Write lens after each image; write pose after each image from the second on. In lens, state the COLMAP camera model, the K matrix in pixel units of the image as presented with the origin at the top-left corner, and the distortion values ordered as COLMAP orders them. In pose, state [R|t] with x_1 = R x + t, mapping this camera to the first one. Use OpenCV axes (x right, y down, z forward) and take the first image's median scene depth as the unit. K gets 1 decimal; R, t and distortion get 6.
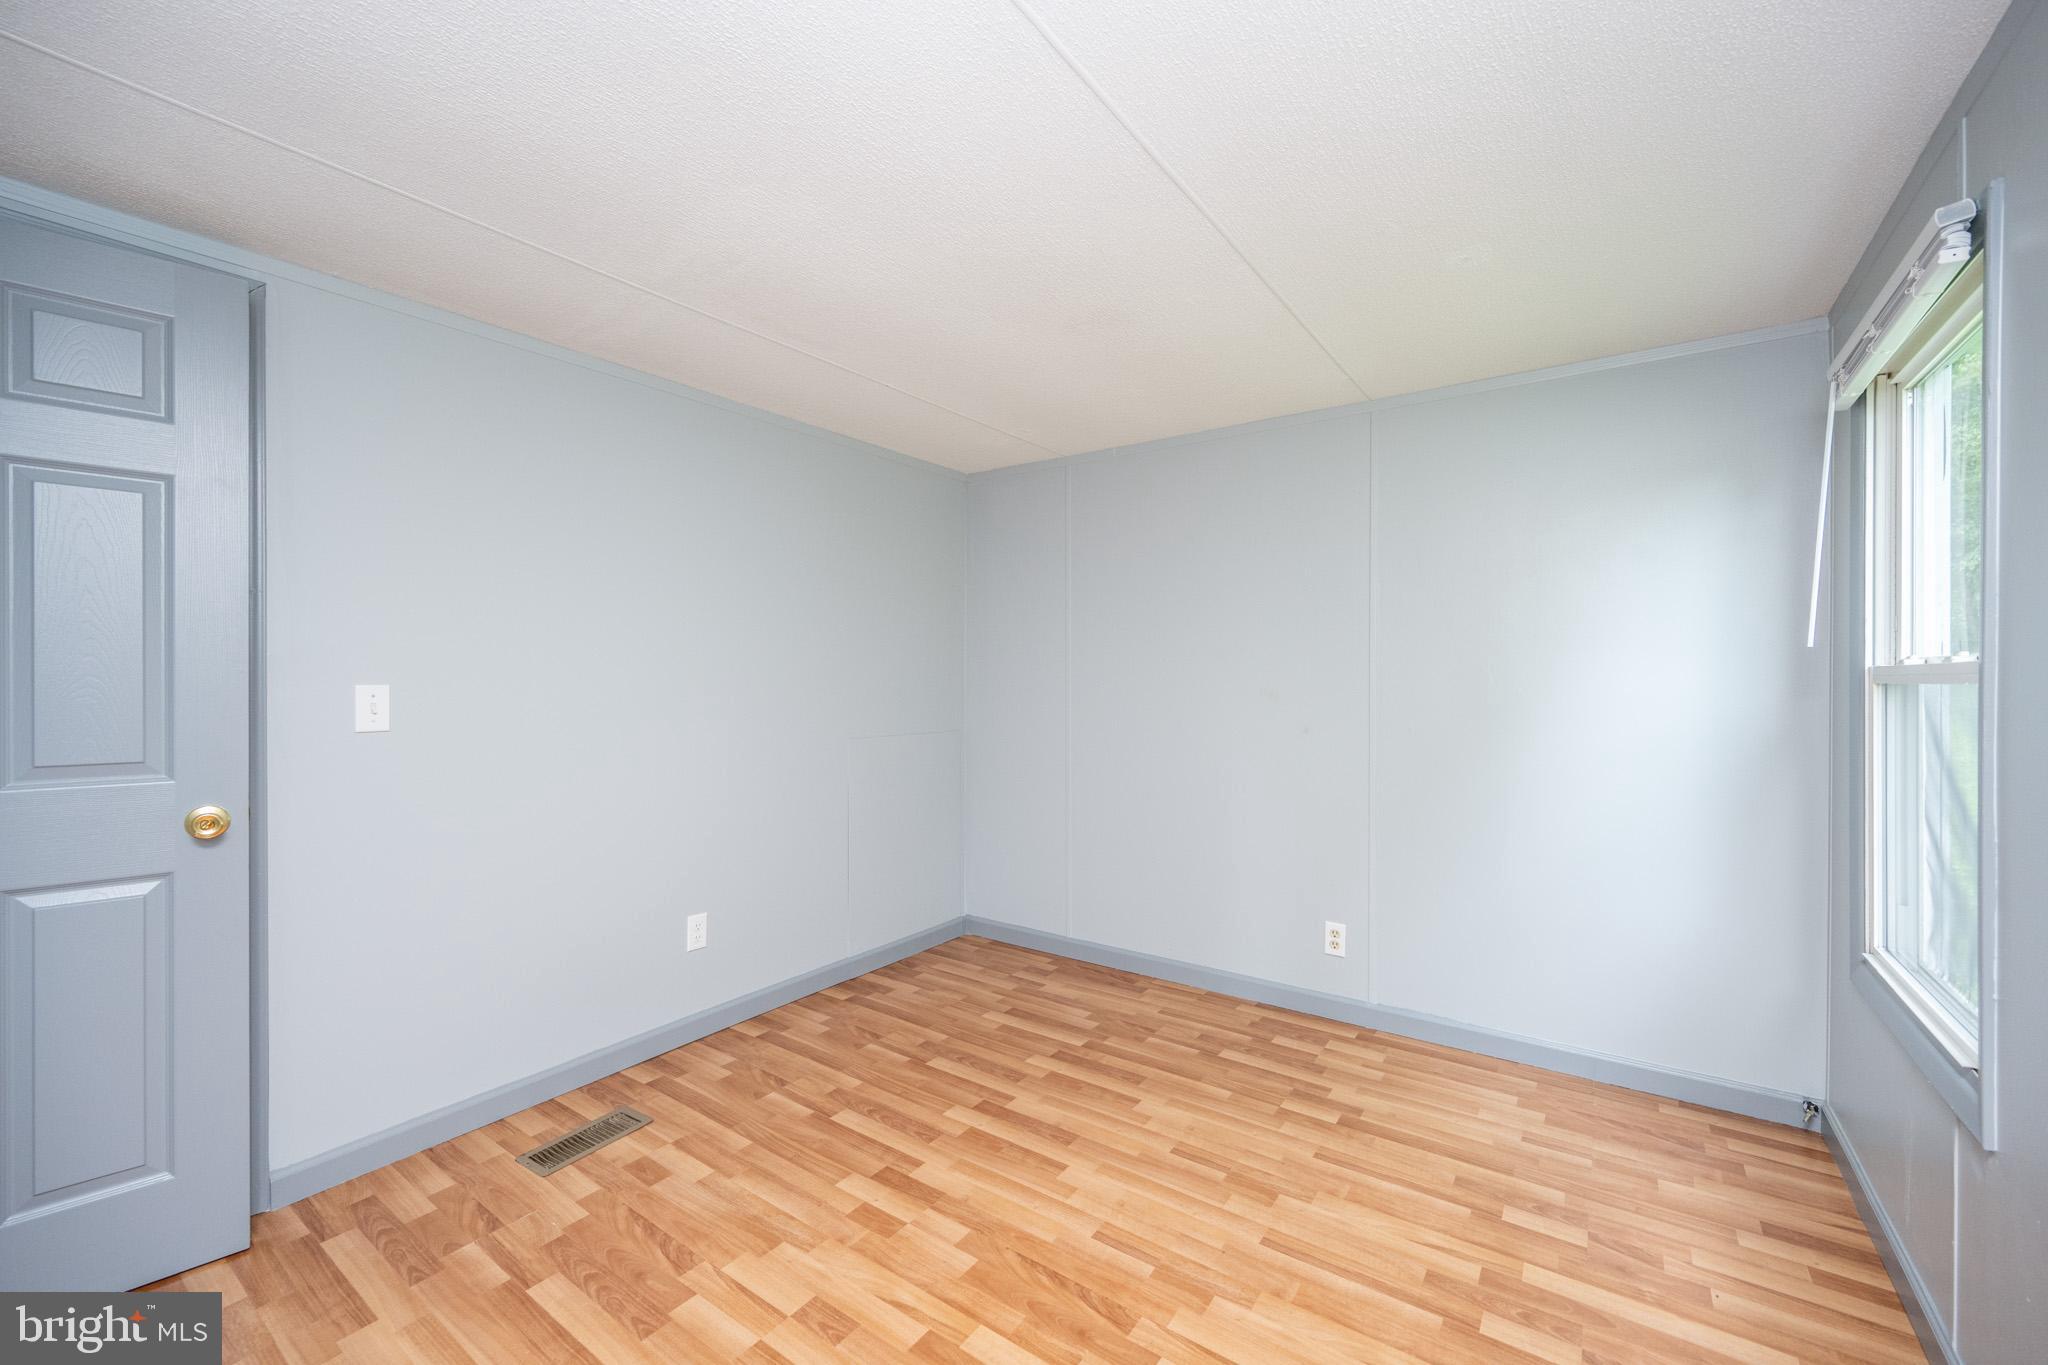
lens RADIAL K [[807.5, 0, 1019.7], [0, 807.5, 678.3], [0, 0, 1]] dist [-0.003055, 0.000027]
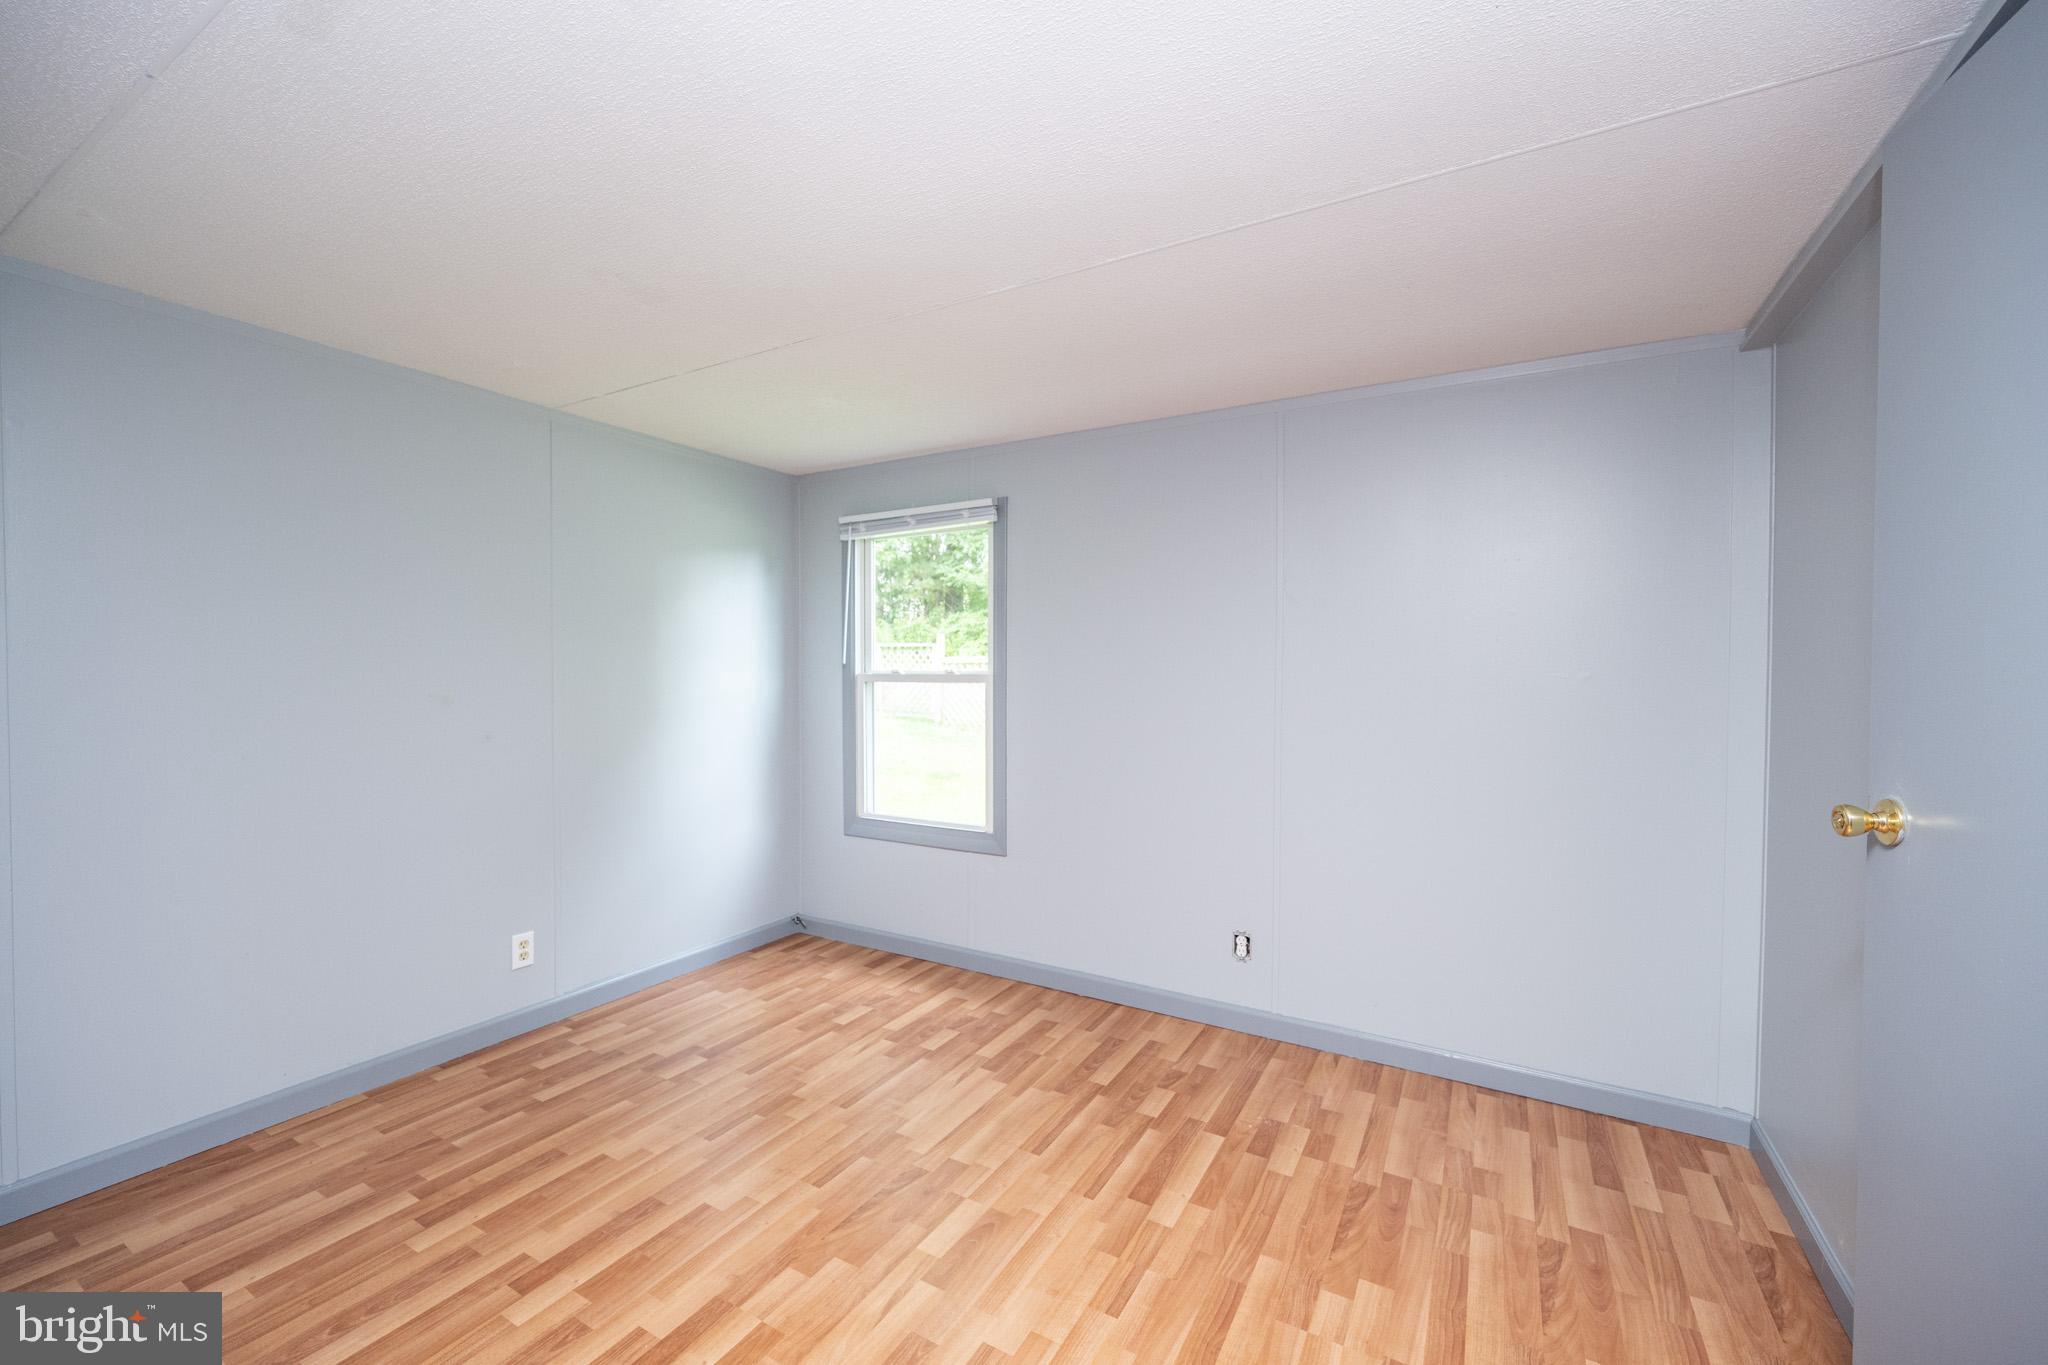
lens RADIAL K [[807.5, 0, 1019.7], [0, 807.5, 678.3], [0, 0, 1]] dist [-0.003055, 0.000027]
pose [[-0.071351, -0.010570, 0.997395, -0.771278], [-0.000297, 0.999944, 0.010575, -0.015799], [-0.997451, 0.000458, -0.071351, 0.600725]]
